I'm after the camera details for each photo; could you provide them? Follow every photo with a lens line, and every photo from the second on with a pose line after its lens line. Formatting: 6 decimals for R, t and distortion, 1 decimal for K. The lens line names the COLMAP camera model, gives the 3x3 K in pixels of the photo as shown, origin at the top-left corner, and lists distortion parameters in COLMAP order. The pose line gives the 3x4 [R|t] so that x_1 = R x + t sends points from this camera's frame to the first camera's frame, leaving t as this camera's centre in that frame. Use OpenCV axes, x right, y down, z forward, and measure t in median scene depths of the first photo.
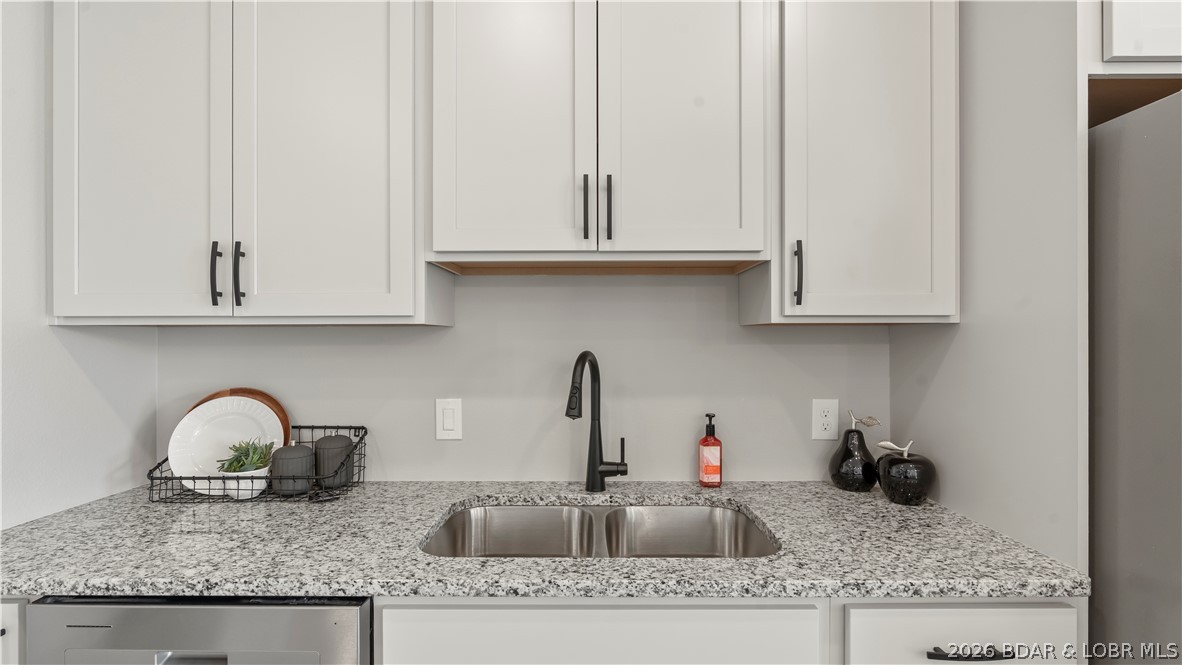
lens RADIAL K [[529.3, 0, 584.5], [0, 529.3, 331.4], [0, 0, 1]] dist [-0.003814, 0.000166]
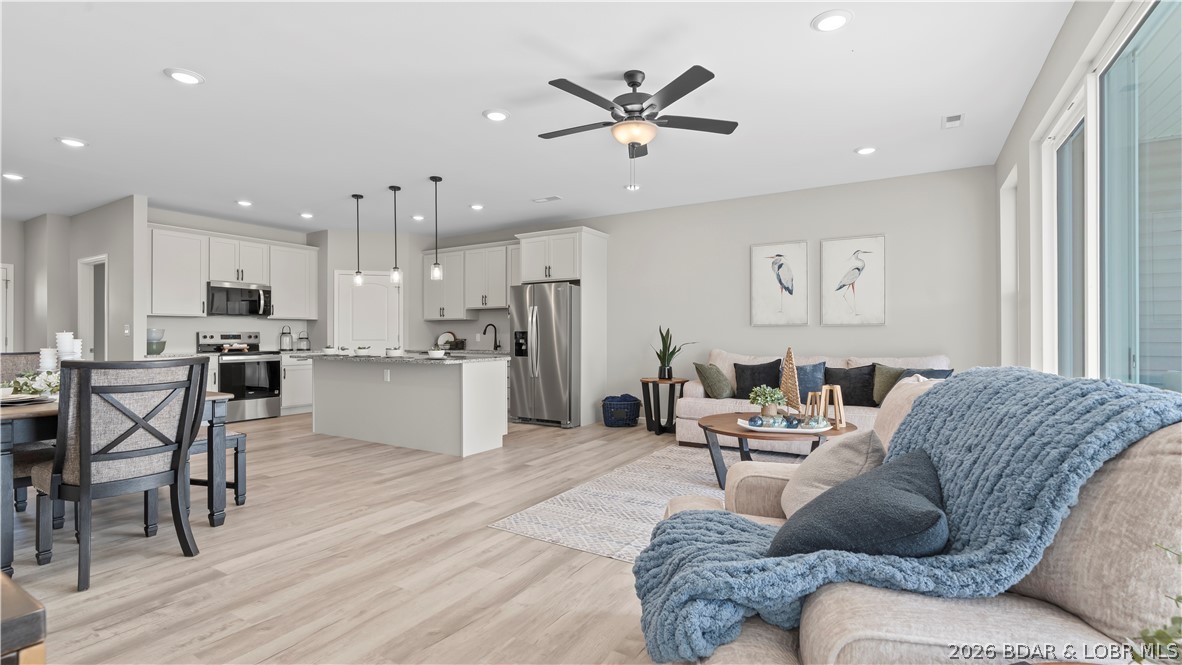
lens RADIAL K [[529.3, 0, 588.4], [0, 529.3, 334.1], [0, 0, 1]] dist [-0.003814, 0.000166]
pose [[0.850348, -0.000900, -0.526220, 3.852906], [0.000341, 0.999999, -0.001160, 0.151624], [0.526221, 0.000807, 0.850348, -3.235624]]
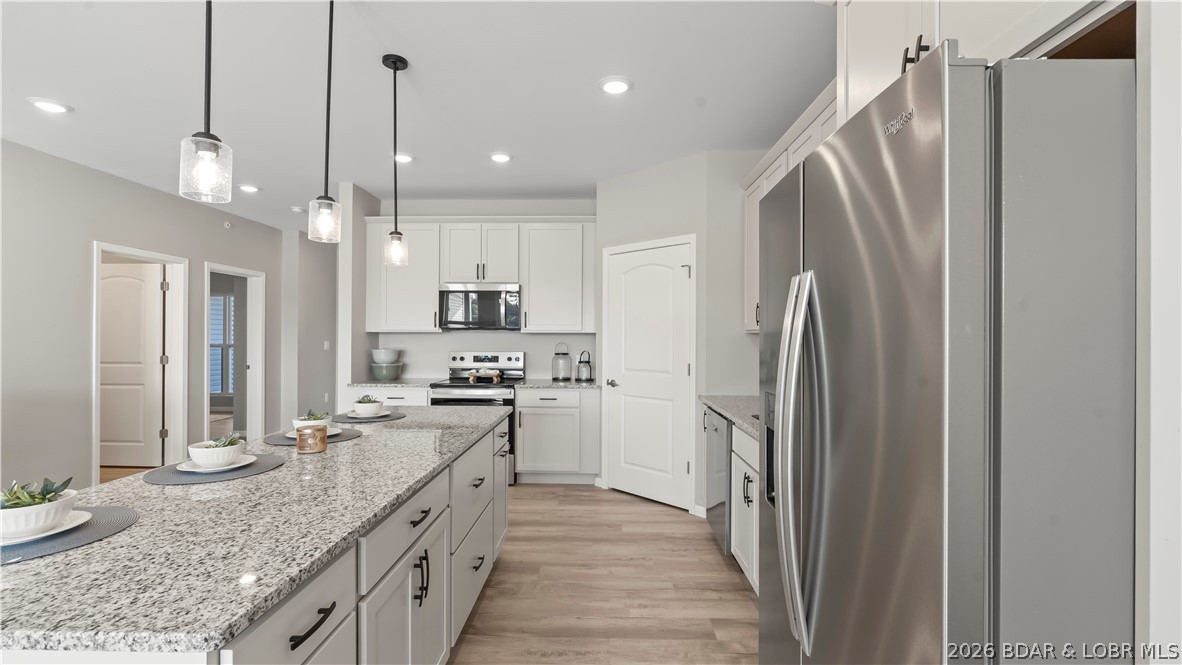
lens RADIAL K [[529.3, 0, 587.1], [0, 529.3, 333.0], [0, 0, 1]] dist [-0.003814, 0.000166]
pose [[-0.032924, -0.003681, -0.999451, 1.872151], [-0.001875, 0.999992, -0.003622, 0.001007], [0.999456, 0.001755, -0.032931, 0.159304]]
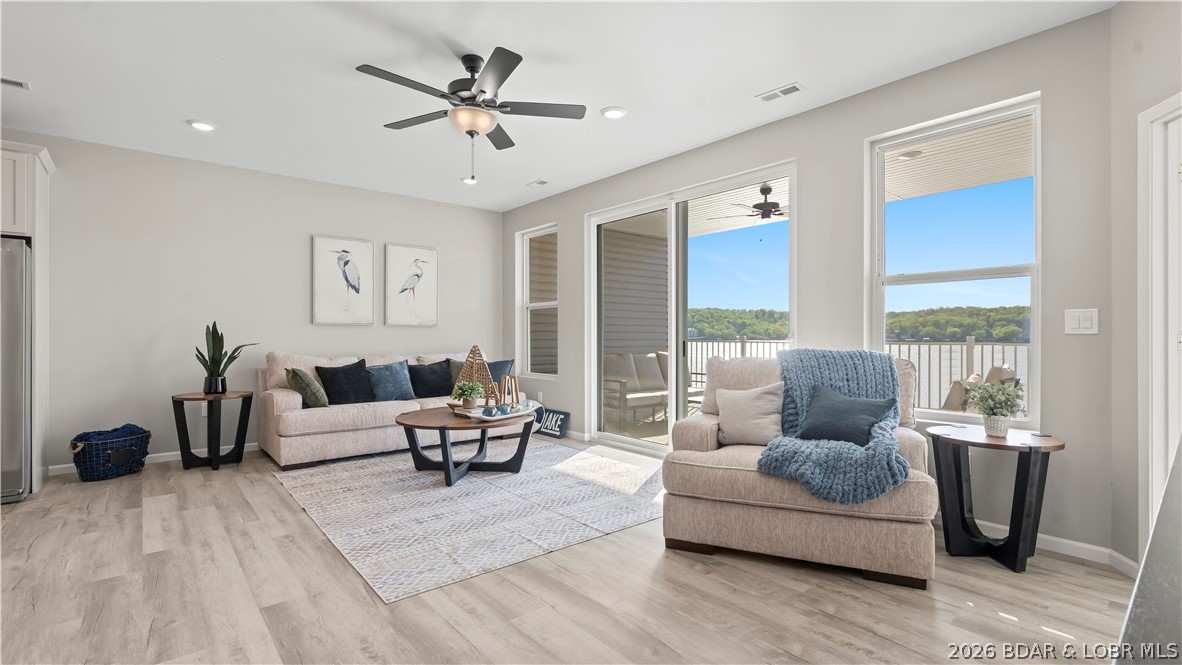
lens RADIAL K [[529.3, 0, 595.2], [0, 529.3, 337.3], [0, 0, 1]] dist [-0.003814, 0.000166]
pose [[0.764286, -0.001969, 0.644874, 1.789169], [-0.001611, 0.999986, 0.004962, 0.154082], [-0.644875, -0.004832, 0.764272, -3.166199]]
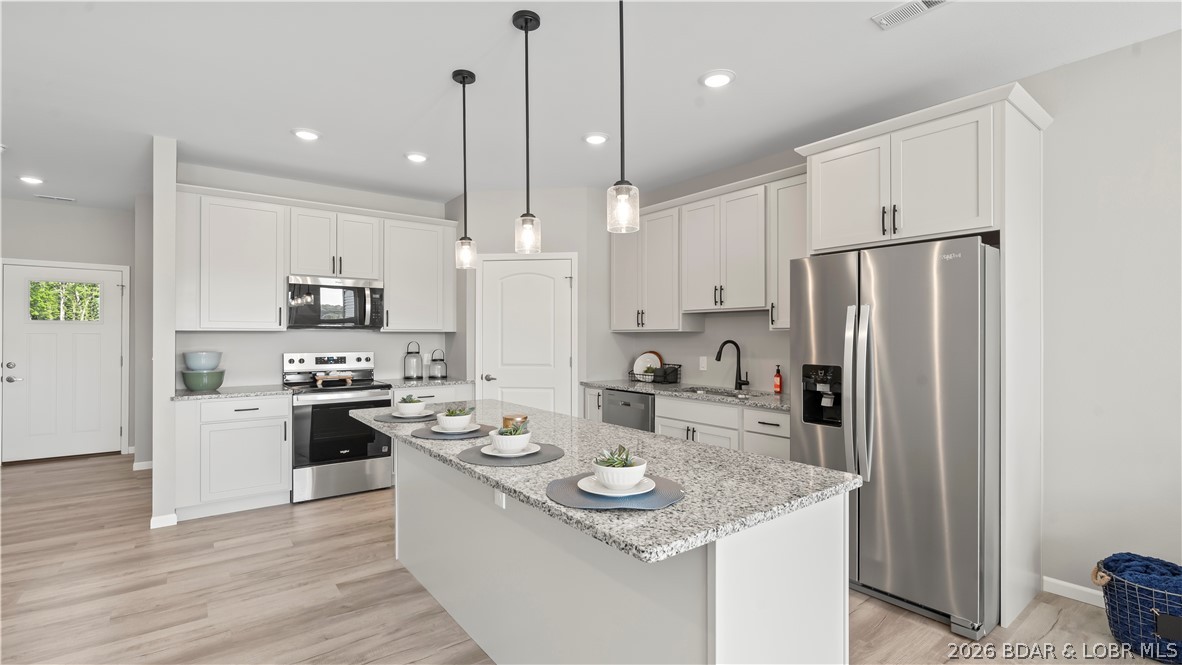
lens RADIAL K [[529.3, 0, 589.3], [0, 529.3, 334.3], [0, 0, 1]] dist [-0.003814, 0.000166]
pose [[0.604533, -0.000126, -0.796580, 1.890942], [0.000125, 1.000000, -0.000064, 0.003860], [0.796580, -0.000060, 0.604533, -1.415121]]
